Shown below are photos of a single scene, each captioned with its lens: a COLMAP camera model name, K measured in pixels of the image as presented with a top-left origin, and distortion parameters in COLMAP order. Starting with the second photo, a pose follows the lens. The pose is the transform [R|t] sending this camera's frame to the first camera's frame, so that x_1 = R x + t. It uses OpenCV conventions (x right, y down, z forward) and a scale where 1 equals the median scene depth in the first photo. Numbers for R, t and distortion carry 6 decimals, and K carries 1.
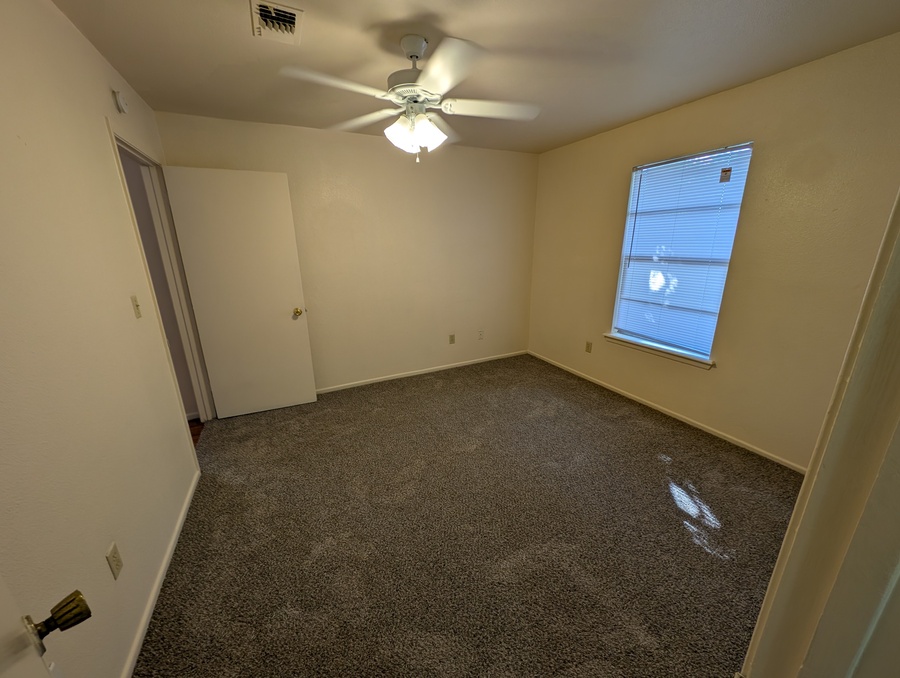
lens RADIAL K [[335.8, 0, 451.0], [0, 335.8, 338.3], [0, 0, 1]] dist [-0.000577, -0.000601]
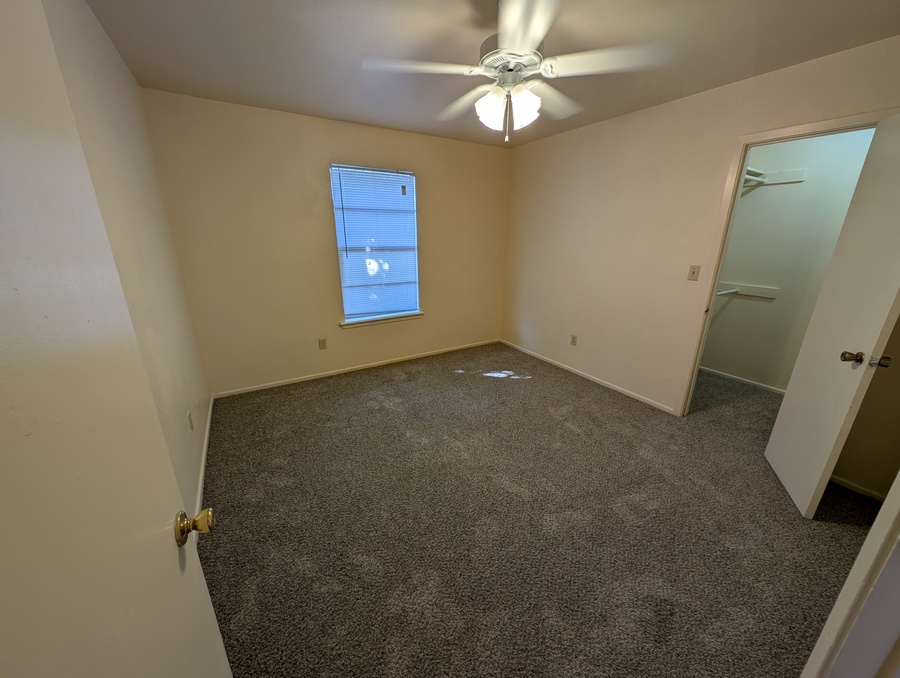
lens RADIAL K [[335.8, 0, 449.6], [0, 335.8, 341.8], [0, 0, 1]] dist [-0.000577, -0.000601]
pose [[-0.099678, -0.294551, 0.950423, -0.730631], [0.265786, 0.912591, 0.310701, -0.245663], [-0.958865, 0.283579, -0.012678, 0.887400]]
